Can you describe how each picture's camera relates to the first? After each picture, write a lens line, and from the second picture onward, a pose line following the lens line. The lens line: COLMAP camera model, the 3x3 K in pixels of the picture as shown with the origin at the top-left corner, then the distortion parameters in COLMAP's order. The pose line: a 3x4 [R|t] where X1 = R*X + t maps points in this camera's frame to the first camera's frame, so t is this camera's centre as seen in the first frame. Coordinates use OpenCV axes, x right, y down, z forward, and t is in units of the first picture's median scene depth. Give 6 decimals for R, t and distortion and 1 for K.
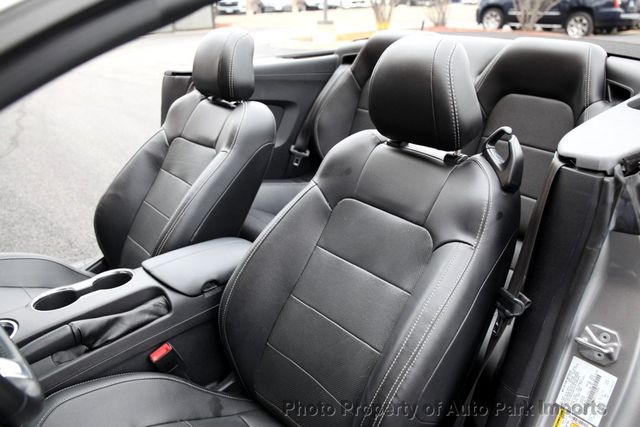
lens RADIAL K [[567.0, 0, 320.0], [0, 567.0, 213.5], [0, 0, 1]] dist [-0.029250, 0.012897]
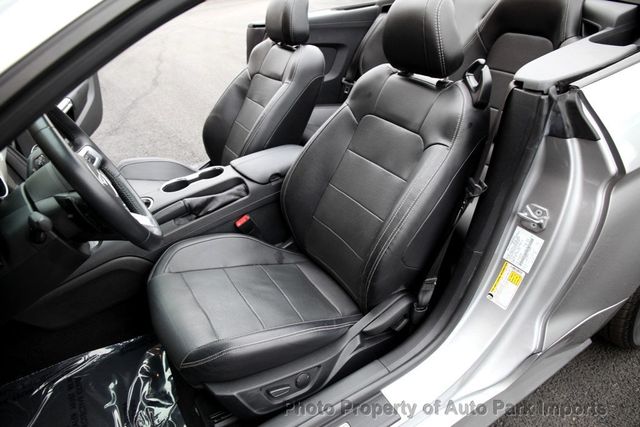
lens RADIAL K [[434.2, 0, 320.0], [0, 434.2, 213.5], [0, 0, 1]] dist [-0.101955, 0.077796]
pose [[0.988923, 0.020411, -0.147016, 0.089863], [0.006469, 0.983631, 0.180079, 0.019871], [0.148285, -0.179036, 0.972604, -0.086922]]
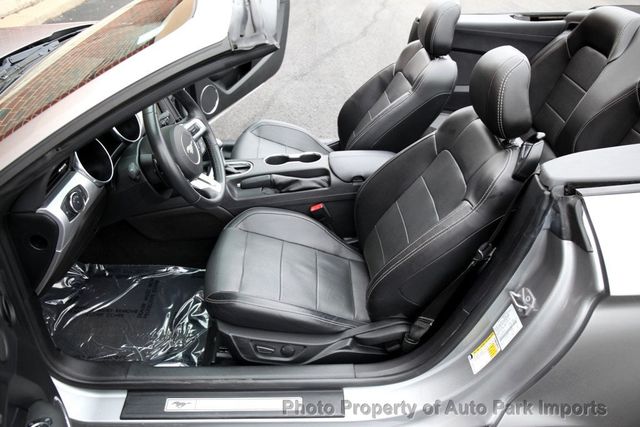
lens RADIAL K [[499.1, 0, 320.8], [0, 499.1, 224.2], [0, 0, 1]] dist [-0.053942, 0.001304]
pose [[0.789400, 0.352986, -0.502244, 0.484476], [-0.222216, 0.926973, 0.302227, -0.158150], [0.572249, -0.126971, 0.810191, -0.205247]]
